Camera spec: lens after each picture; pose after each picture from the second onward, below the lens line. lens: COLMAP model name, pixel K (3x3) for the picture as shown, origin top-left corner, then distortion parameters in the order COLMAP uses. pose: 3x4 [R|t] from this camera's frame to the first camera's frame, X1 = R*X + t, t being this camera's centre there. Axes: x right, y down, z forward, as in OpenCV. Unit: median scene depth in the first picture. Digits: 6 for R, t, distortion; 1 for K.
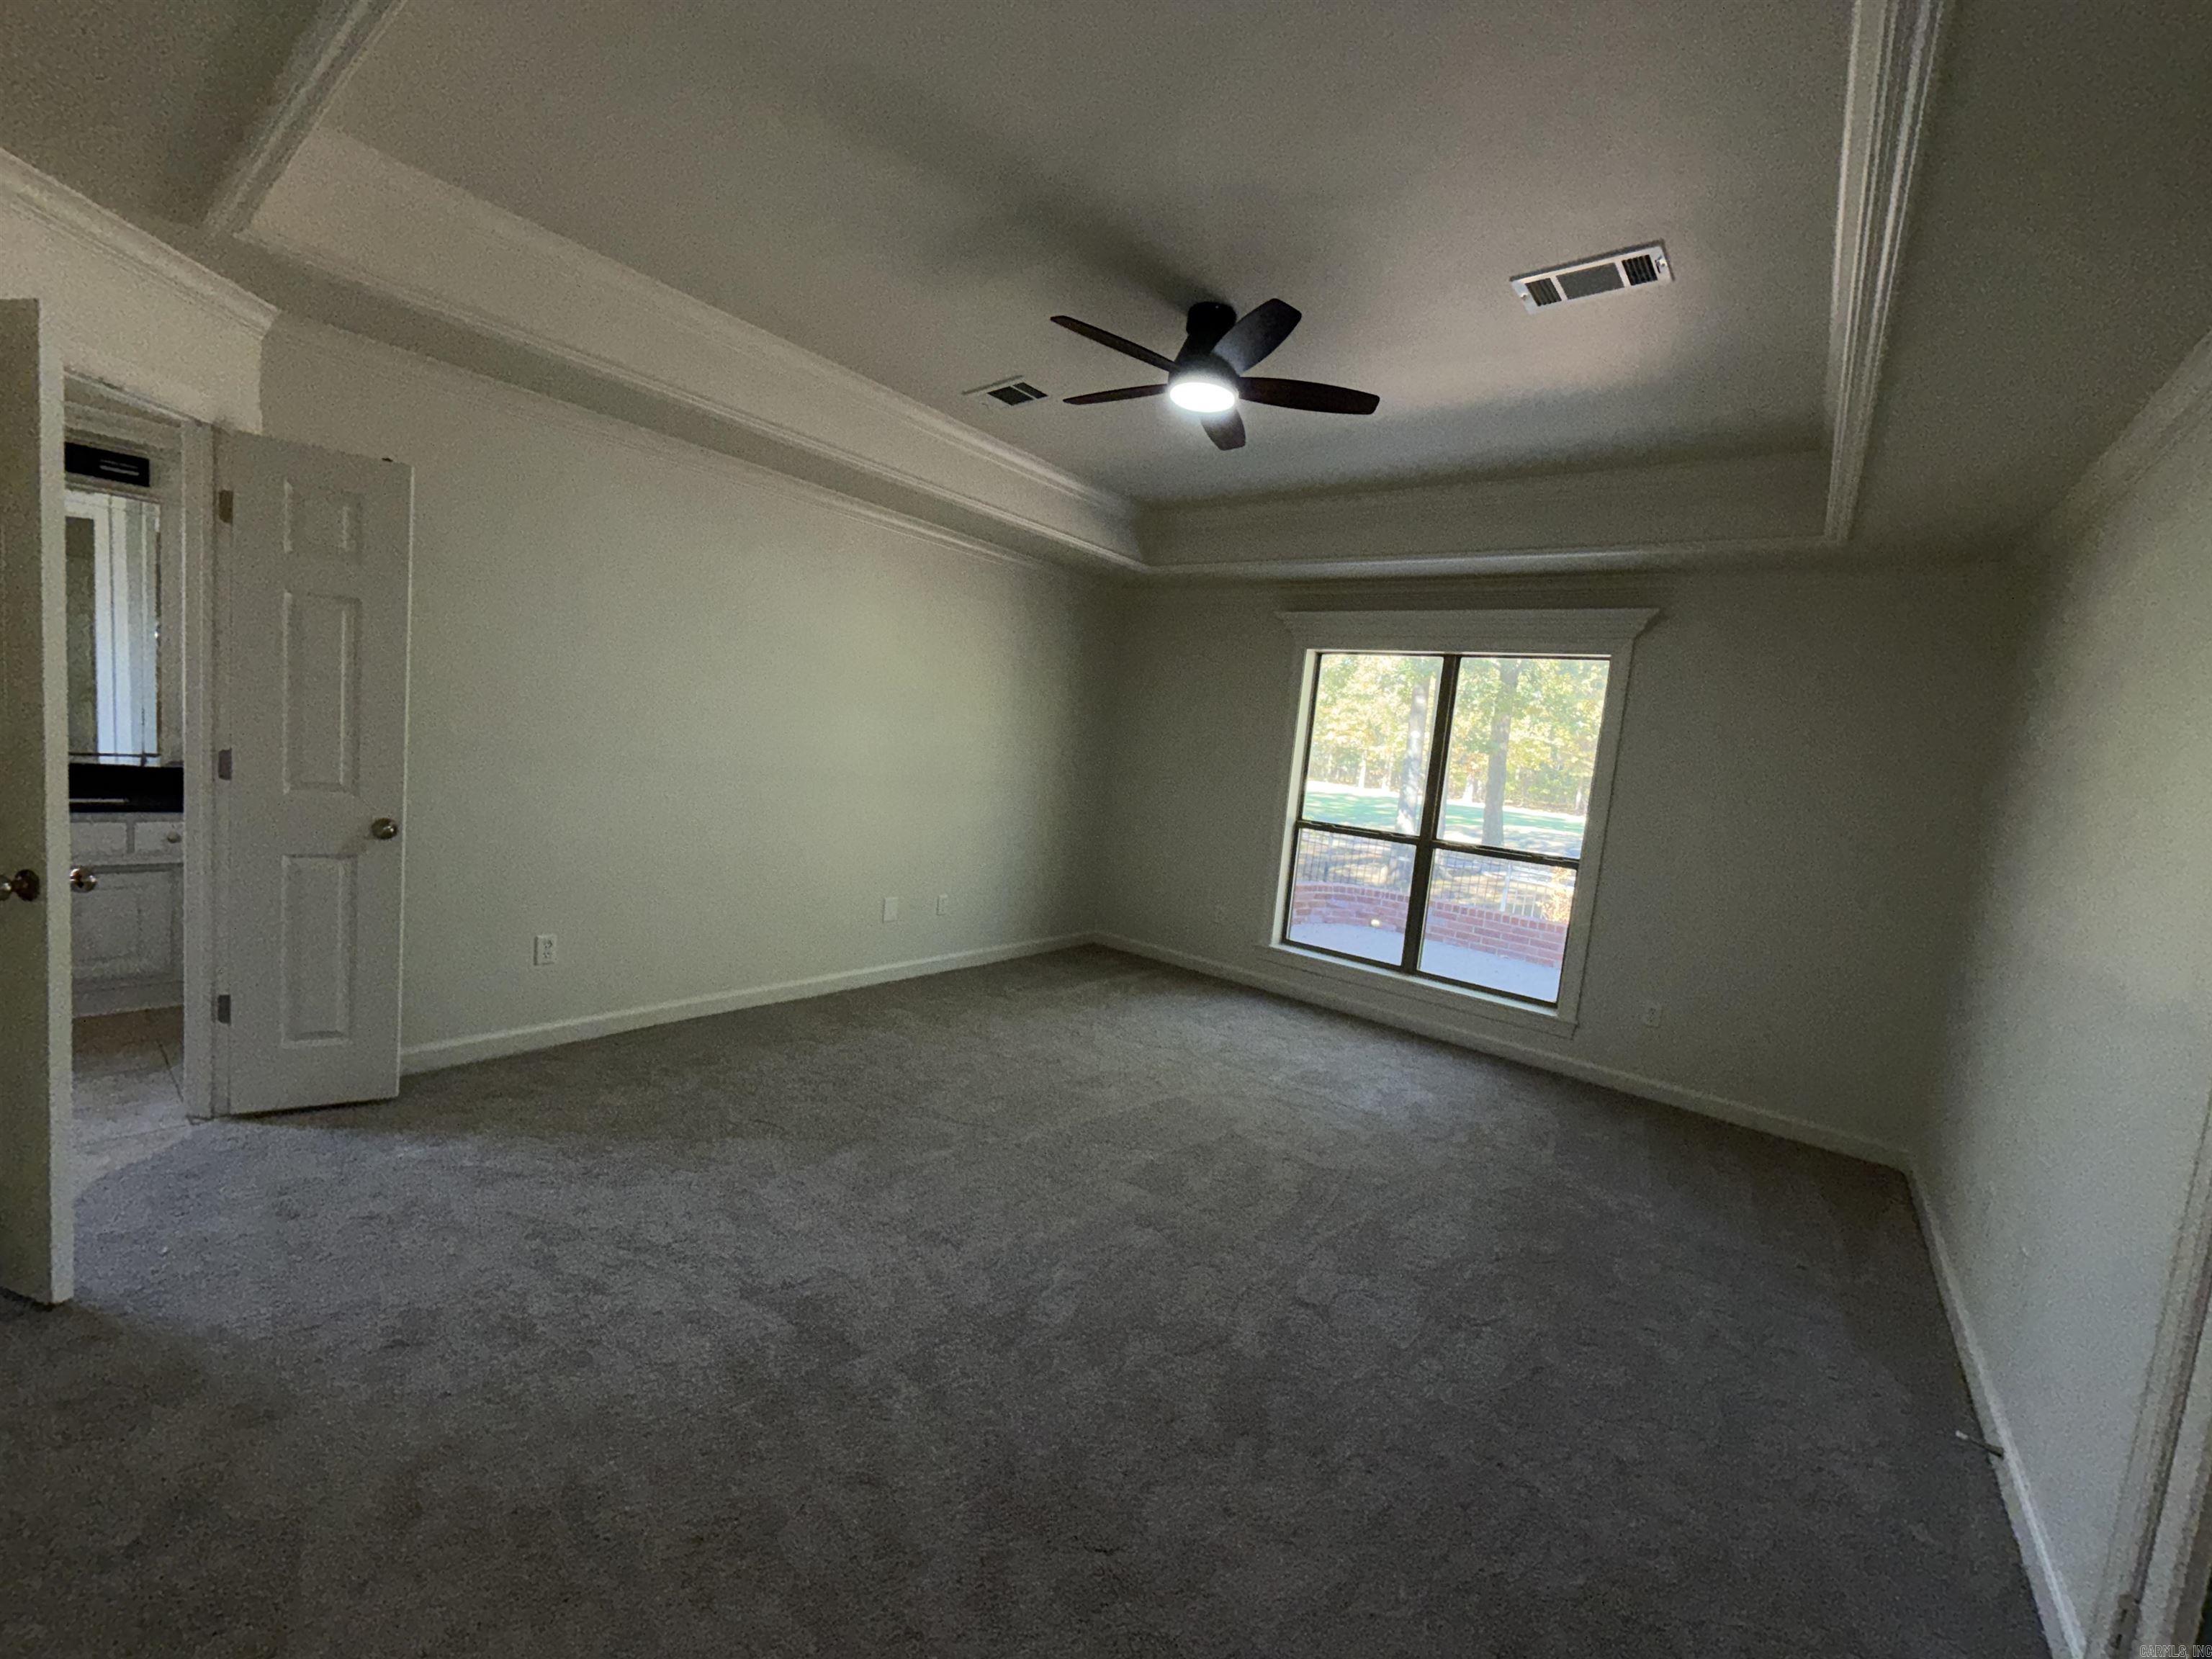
lens RADIAL K [[875.9, 0, 1106.0], [0, 875.9, 829.5], [0, 0, 1]] dist [0.003159, 0.000287]
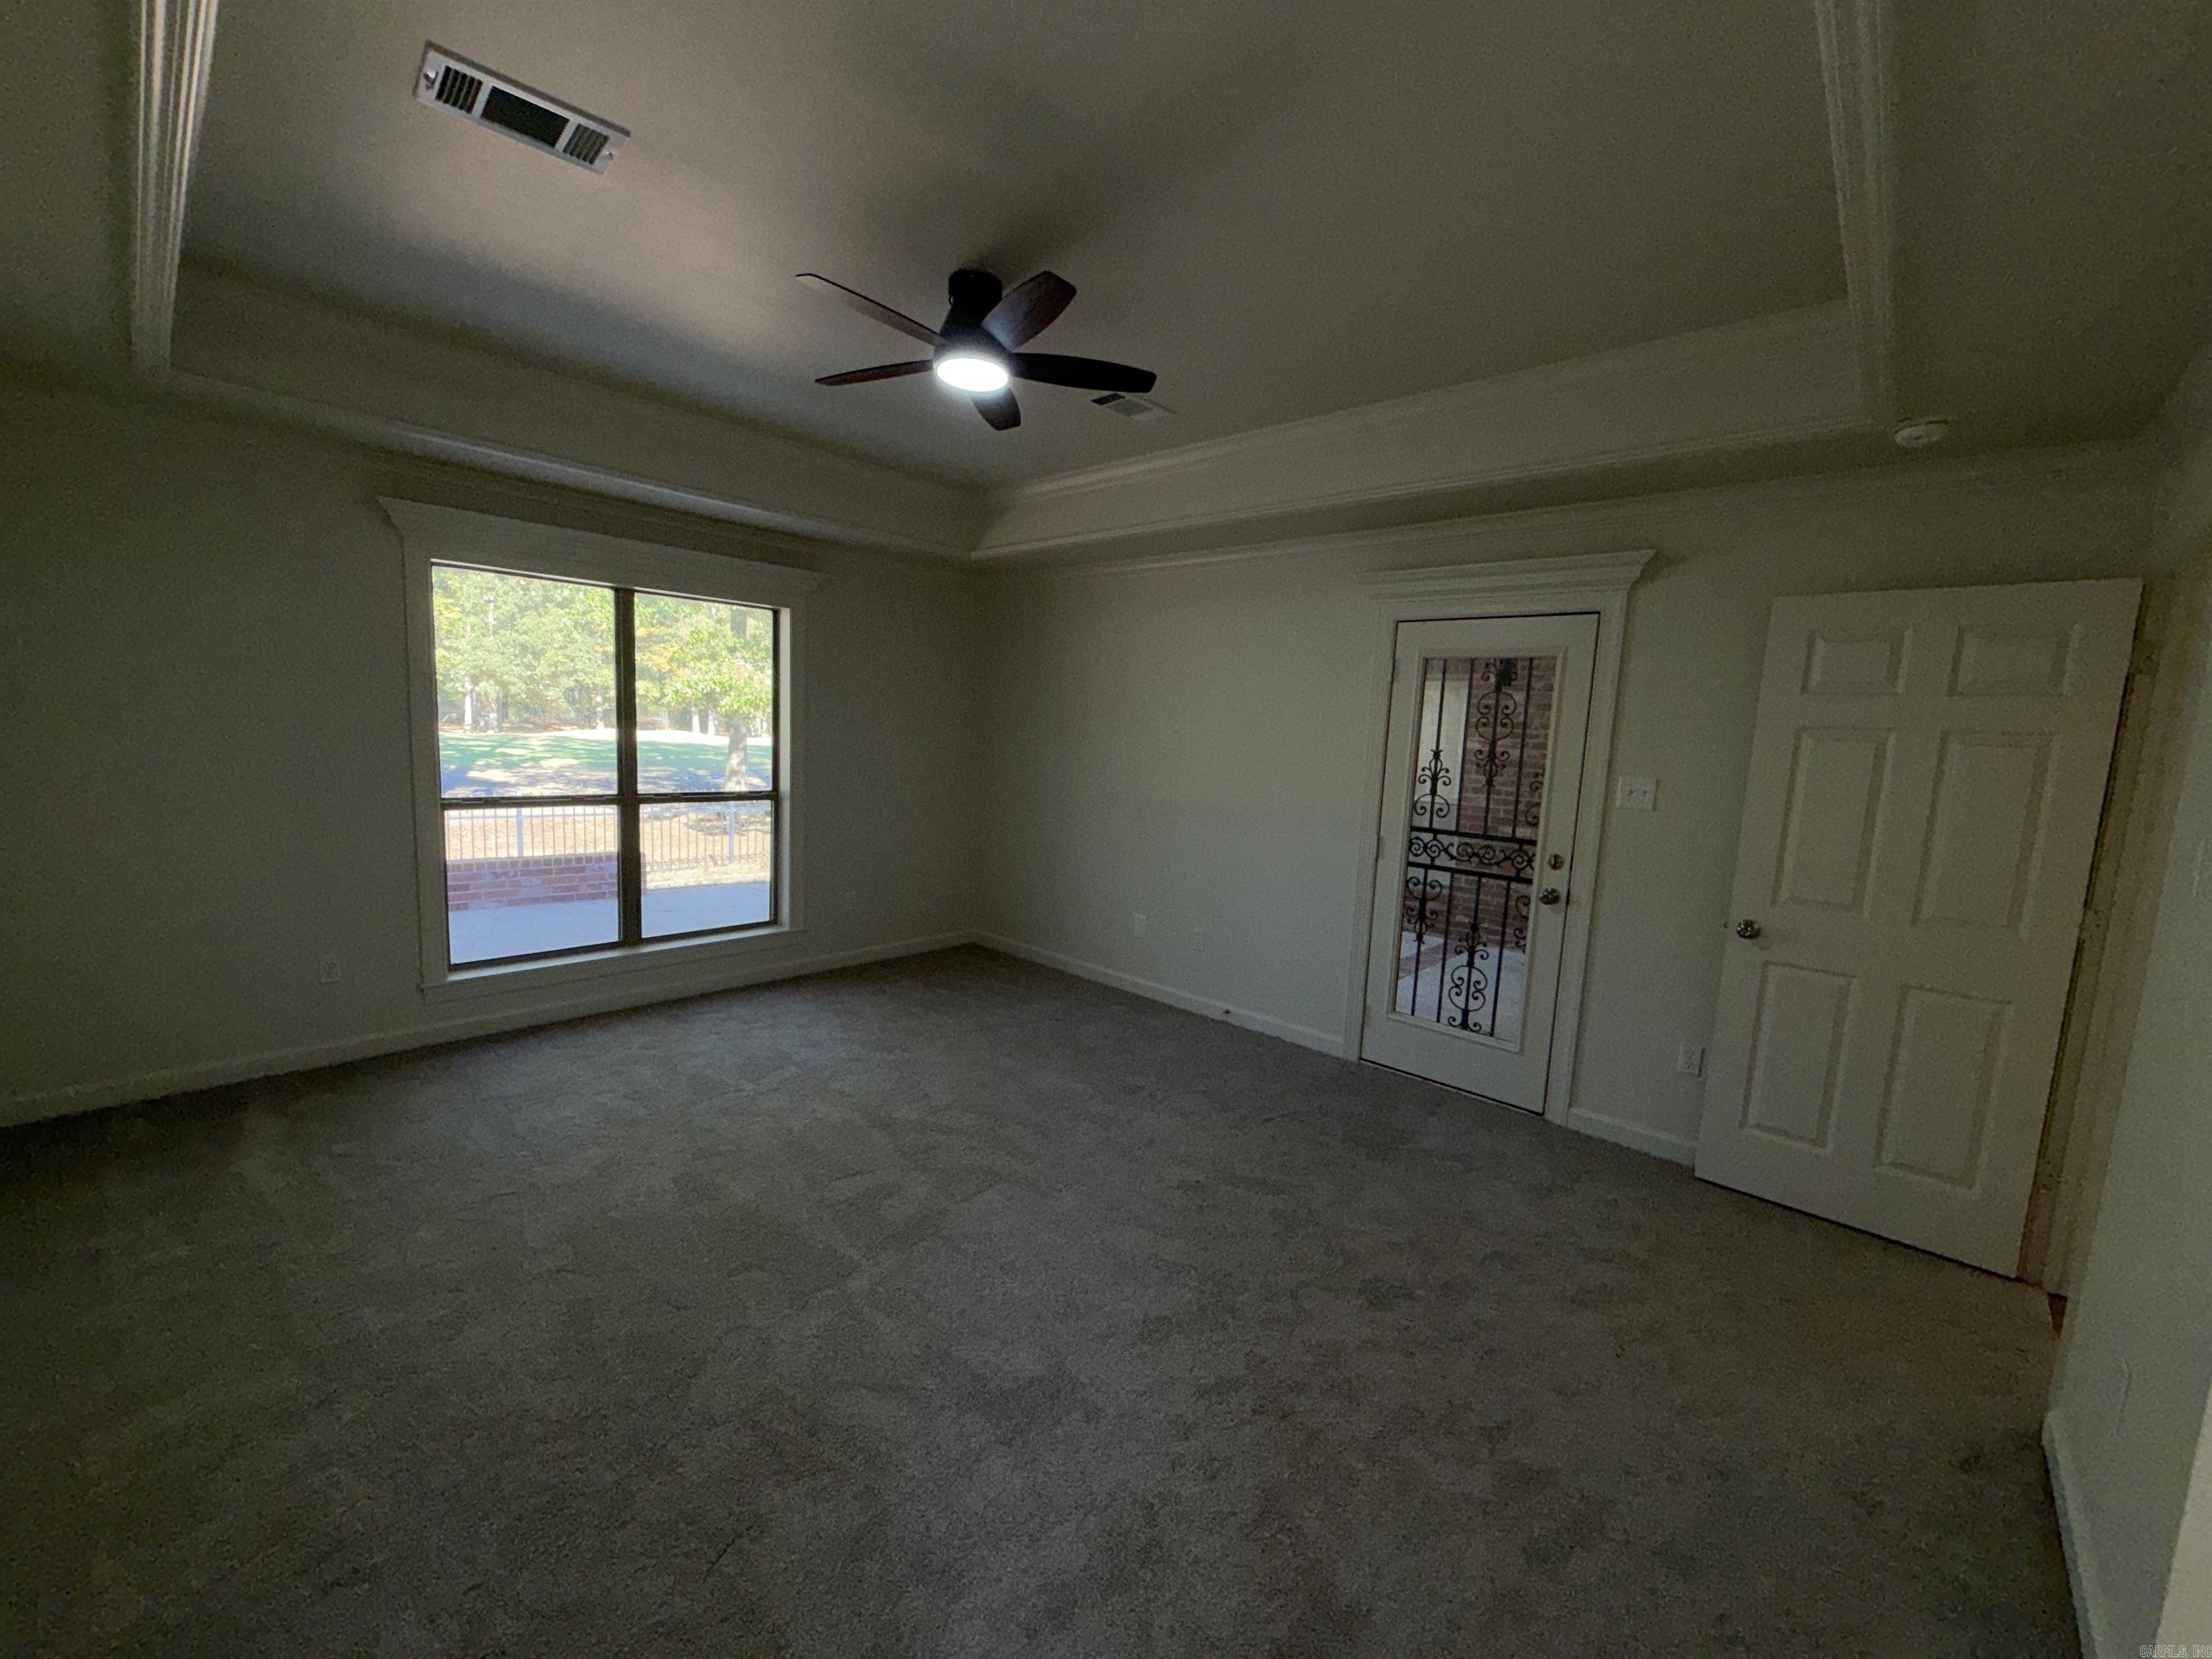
lens RADIAL K [[875.9, 0, 1106.0], [0, 875.9, 829.5], [0, 0, 1]] dist [0.003159, 0.000287]
pose [[0.091398, -0.208493, 0.973744, -0.491546], [0.066273, 0.976942, 0.202957, -0.109312], [-0.993607, 0.045983, 0.103108, 0.435334]]
